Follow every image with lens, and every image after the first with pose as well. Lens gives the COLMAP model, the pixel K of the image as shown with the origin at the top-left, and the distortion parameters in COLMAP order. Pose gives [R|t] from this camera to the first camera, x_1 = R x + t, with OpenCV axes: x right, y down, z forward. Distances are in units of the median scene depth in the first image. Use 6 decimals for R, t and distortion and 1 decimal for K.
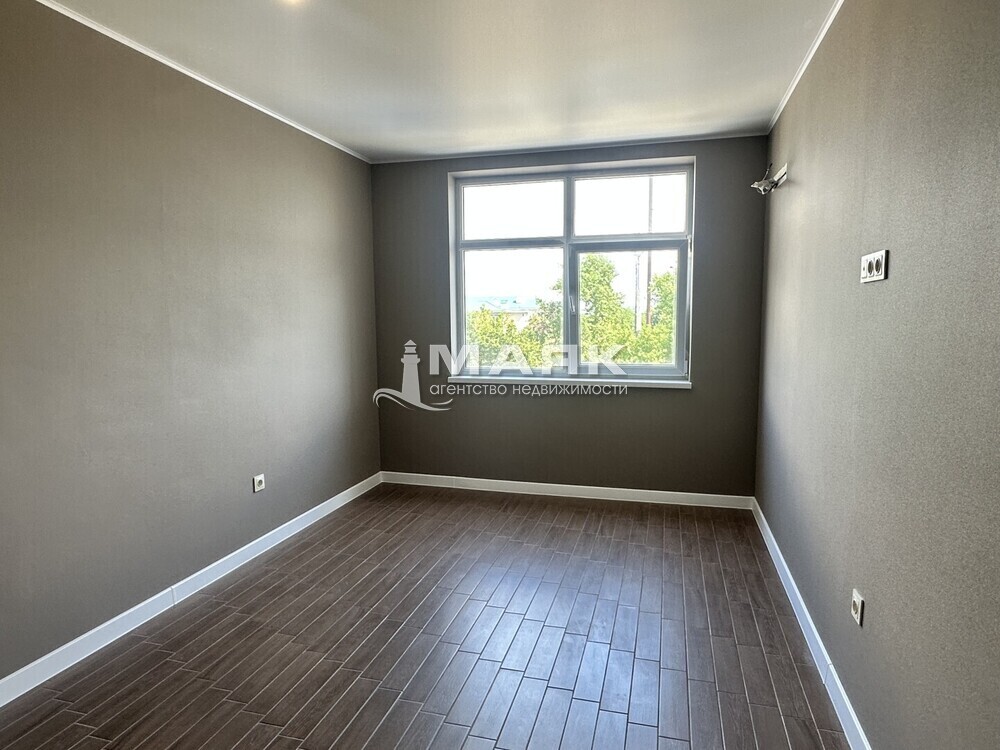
lens RADIAL K [[621.7, 0, 501.5], [0, 621.7, 381.0], [0, 0, 1]] dist [-0.006628, 0.001281]
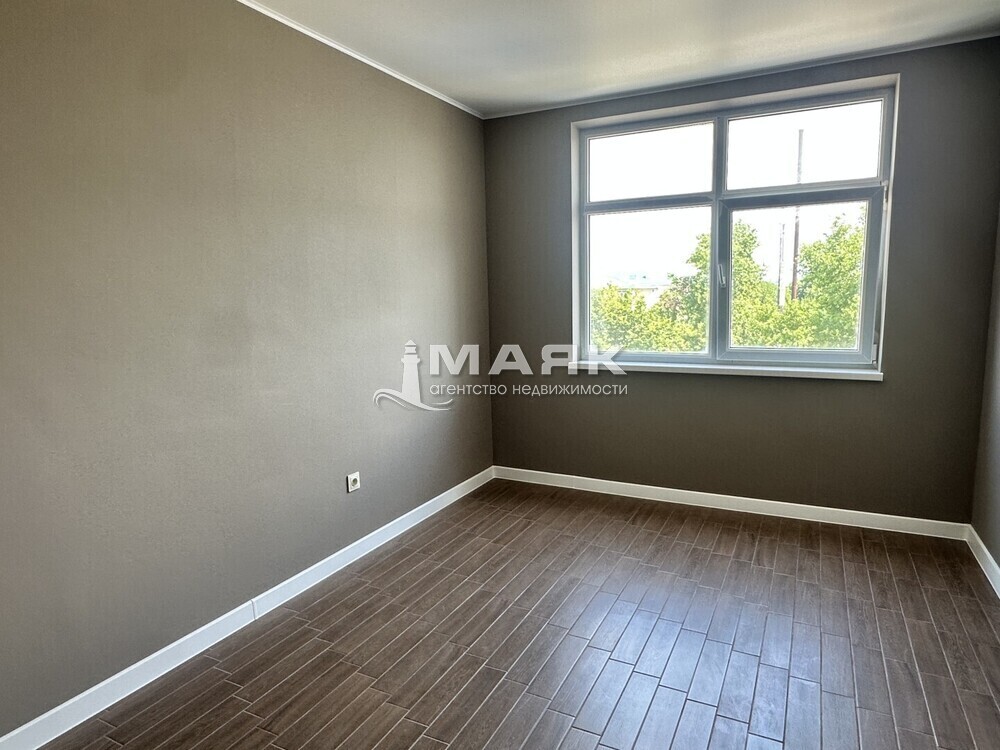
lens RADIAL K [[621.7, 0, 491.9], [0, 621.7, 381.7], [0, 0, 1]] dist [-0.006628, 0.001281]
pose [[0.976528, 0.014870, -0.214878, -0.005448], [-0.006886, 0.999259, 0.037857, -0.015720], [0.215281, -0.035489, 0.975907, 0.175866]]
